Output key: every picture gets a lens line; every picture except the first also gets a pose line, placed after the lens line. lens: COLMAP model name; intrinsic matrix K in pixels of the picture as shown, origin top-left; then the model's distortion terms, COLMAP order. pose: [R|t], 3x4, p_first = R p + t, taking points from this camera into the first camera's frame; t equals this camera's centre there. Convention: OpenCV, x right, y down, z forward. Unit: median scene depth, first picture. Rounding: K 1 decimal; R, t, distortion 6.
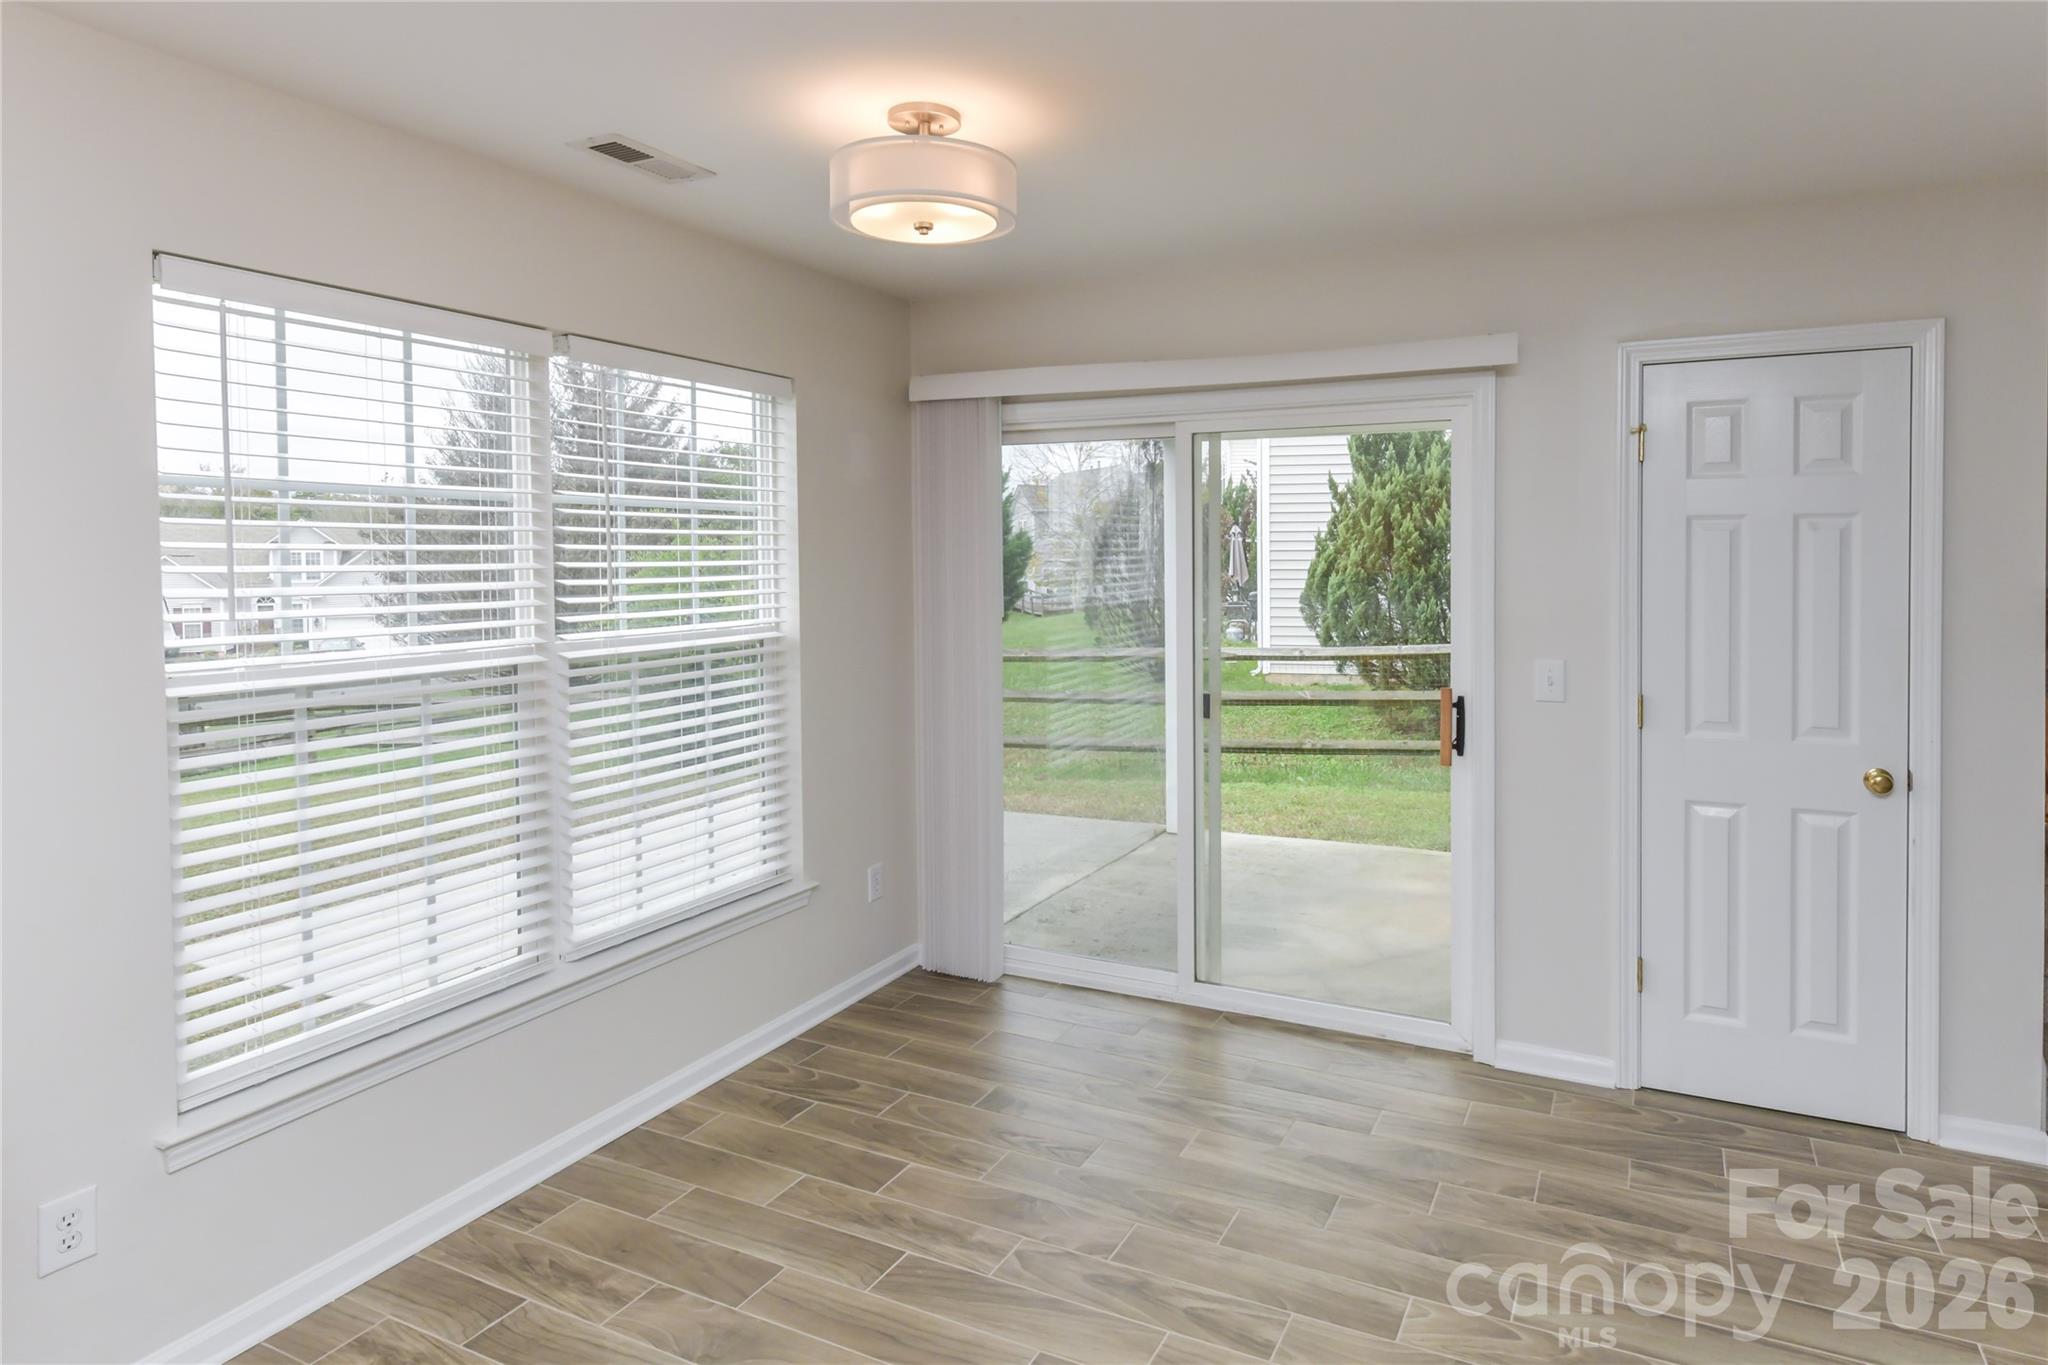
lens RADIAL K [[1187.0, 0, 1132.0], [0, 1187.0, 587.1], [0, 0, 1]] dist [0.003814, 0.000946]
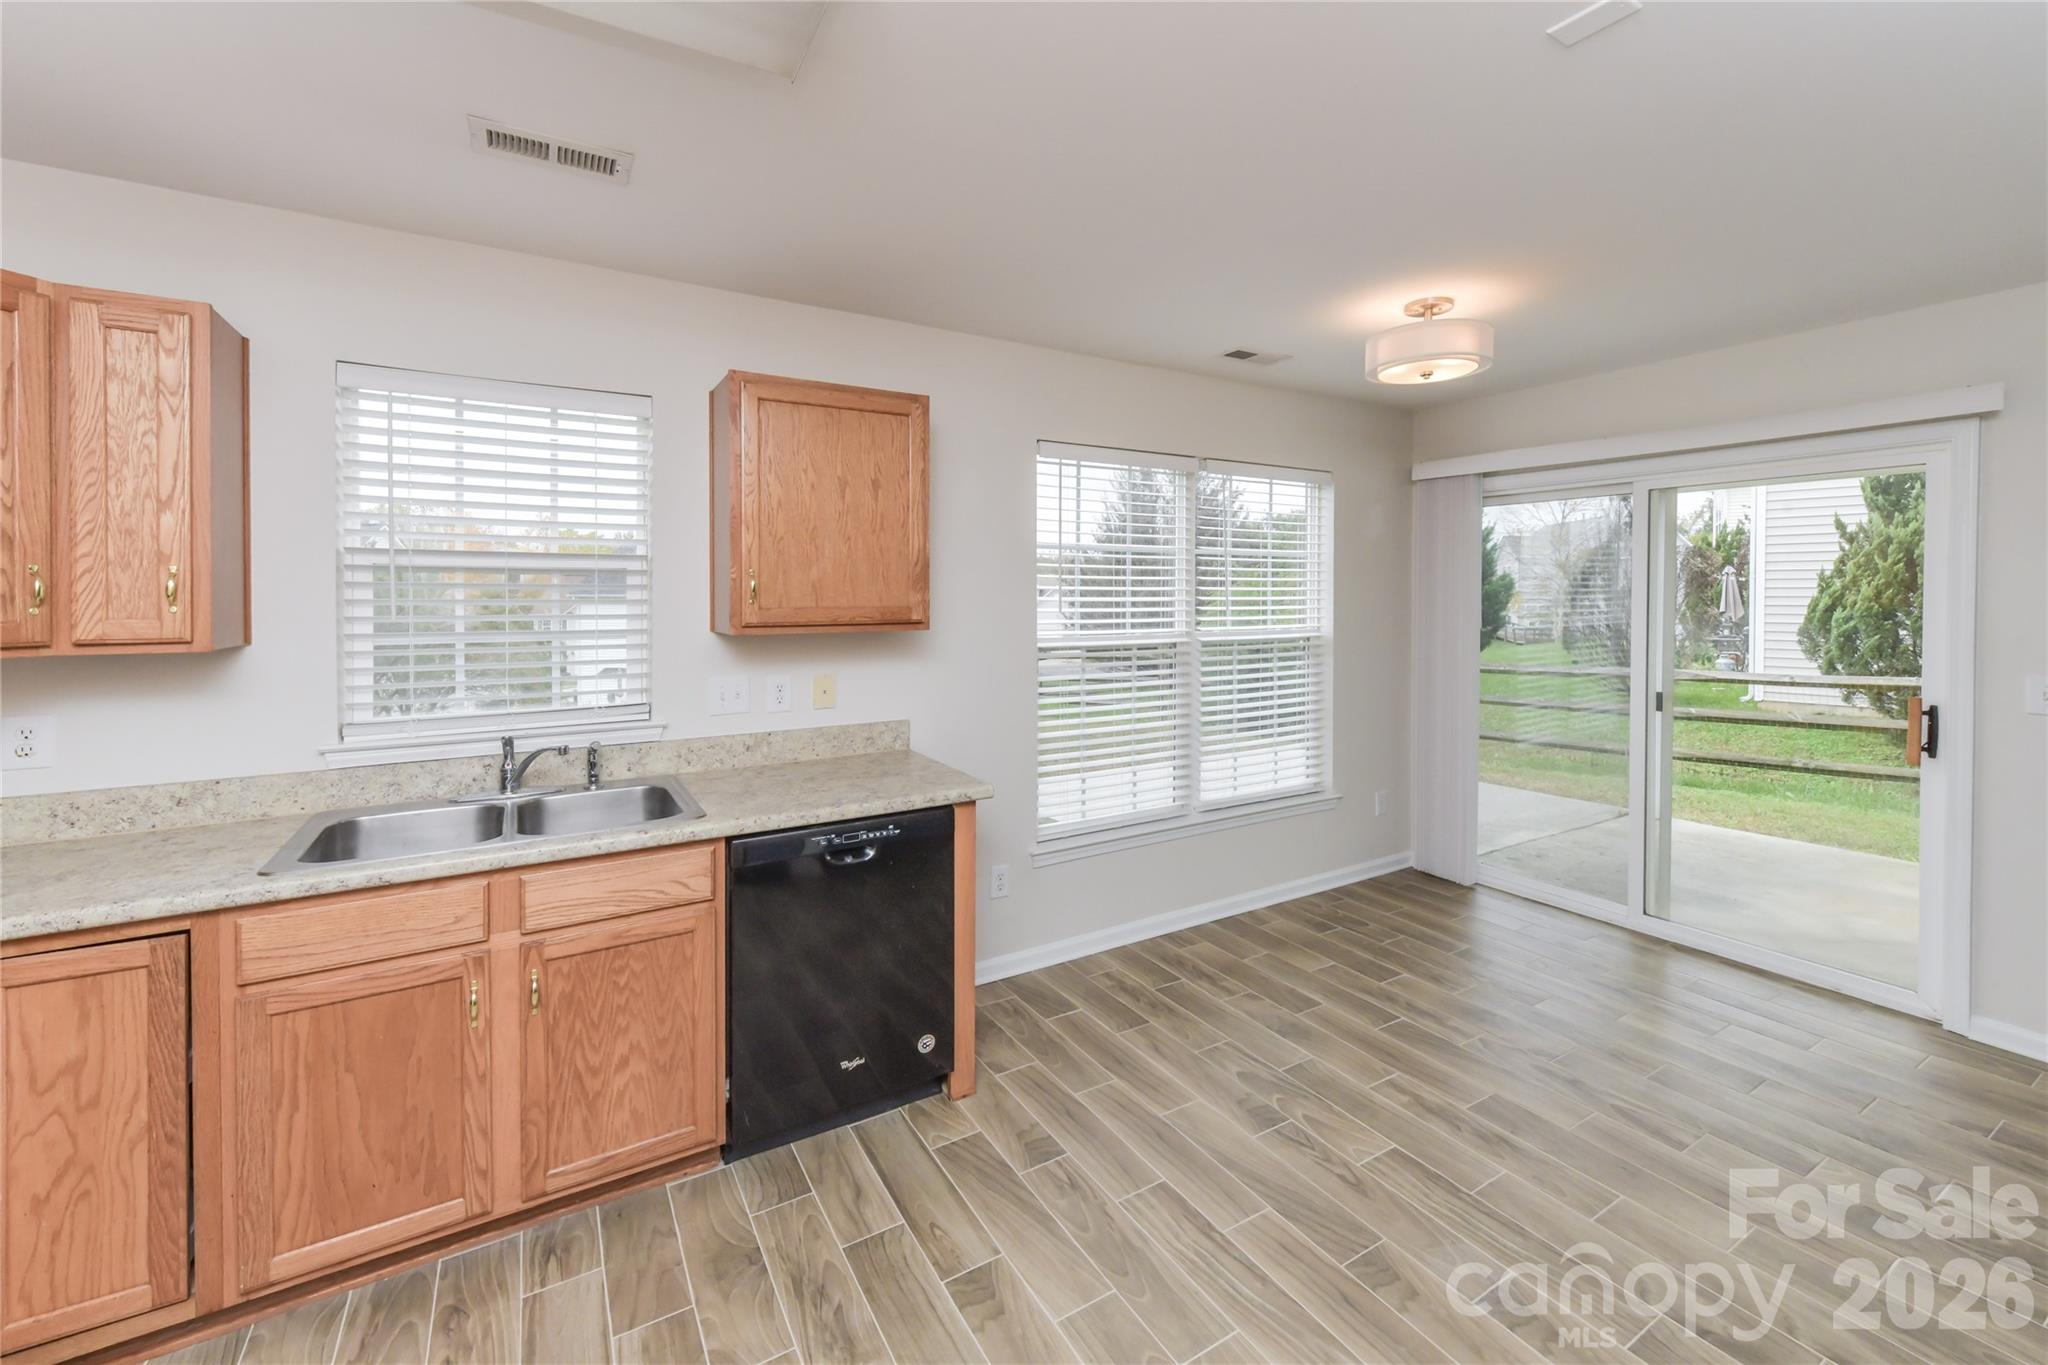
lens RADIAL K [[861.0, 0, 1010.3], [0, 861.0, 610.7], [0, 0, 1]] dist [0.009540, -0.003743]
pose [[0.817728, 0.016278, -0.575375, 0.028766], [-0.020219, 0.999795, -0.000450, 0.018940], [0.575250, 0.012002, 0.817890, -0.193213]]
